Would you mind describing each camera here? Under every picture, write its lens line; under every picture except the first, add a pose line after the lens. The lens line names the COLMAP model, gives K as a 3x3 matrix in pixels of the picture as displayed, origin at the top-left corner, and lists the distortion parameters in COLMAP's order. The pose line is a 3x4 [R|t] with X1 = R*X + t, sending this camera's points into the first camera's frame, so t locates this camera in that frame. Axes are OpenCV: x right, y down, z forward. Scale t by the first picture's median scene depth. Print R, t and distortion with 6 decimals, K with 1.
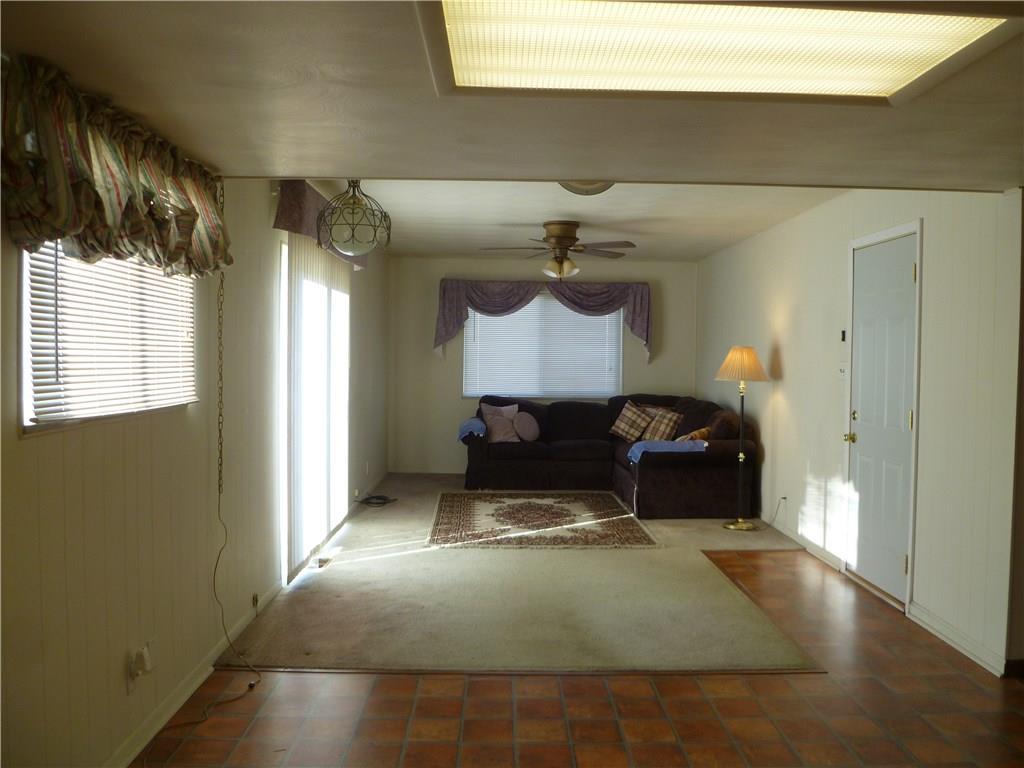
lens RADIAL K [[853.3, 0, 518.7], [0, 853.3, 378.3], [0, 0, 1]] dist [-0.101882, 0.049446]
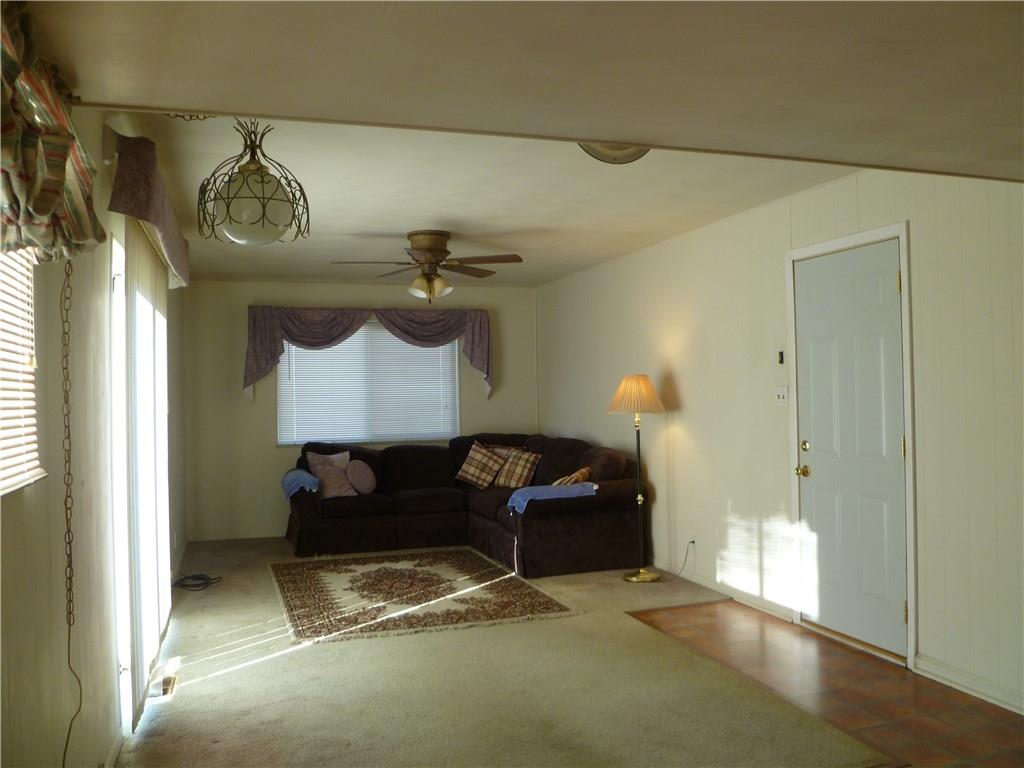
lens RADIAL K [[853.3, 0, 518.7], [0, 853.3, 378.3], [0, 0, 1]] dist [-0.101882, 0.049446]
pose [[0.954569, -0.023913, 0.297029, -0.117454], [0.037616, 0.998471, -0.040503, -0.002178], [-0.295606, 0.049836, 0.954009, 0.177094]]
